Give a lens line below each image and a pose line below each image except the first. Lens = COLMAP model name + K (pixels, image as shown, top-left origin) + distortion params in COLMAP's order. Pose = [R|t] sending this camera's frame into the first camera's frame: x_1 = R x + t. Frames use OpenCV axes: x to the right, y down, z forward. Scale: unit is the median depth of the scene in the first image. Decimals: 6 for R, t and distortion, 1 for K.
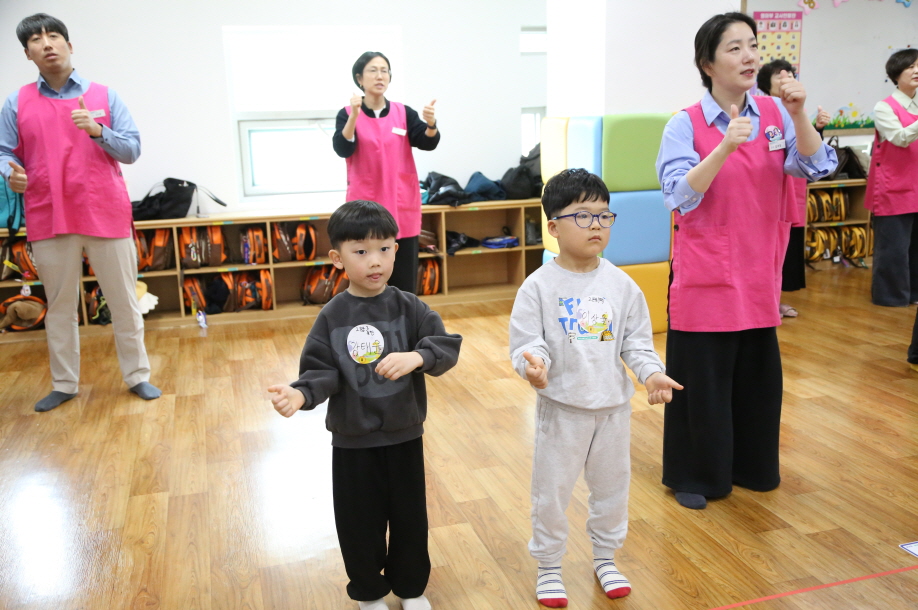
lens RADIAL K [[902.9, 0, 459.0], [0, 902.9, 305.0], [0, 0, 1]] dist [-0.001459, 0.119545]
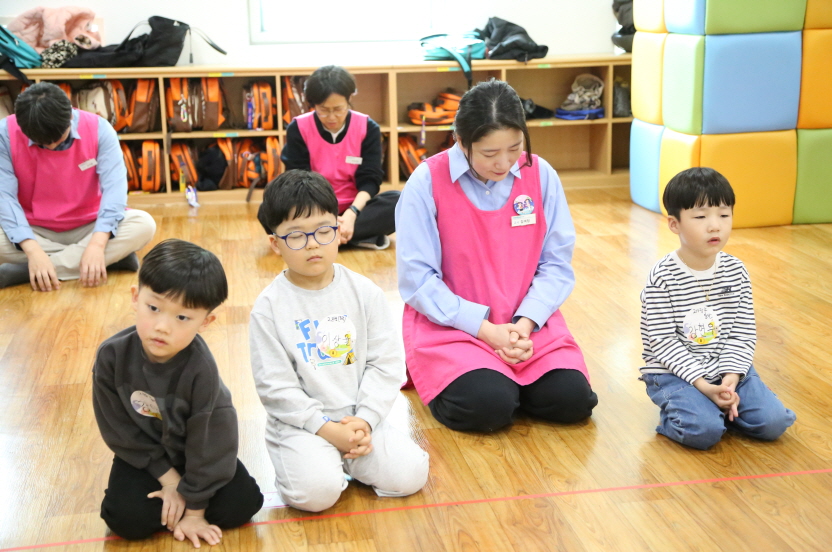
lens RADIAL K [[1321.1, 0, 416.0], [0, 1321.1, 276.0], [0, 0, 1]] dist [0.241411, 0.057783]
pose [[0.991855, 0.037548, -0.121712, 0.054876], [-0.036442, 0.999272, 0.011303, 0.064738], [0.122048, -0.006775, 0.992501, -0.135008]]
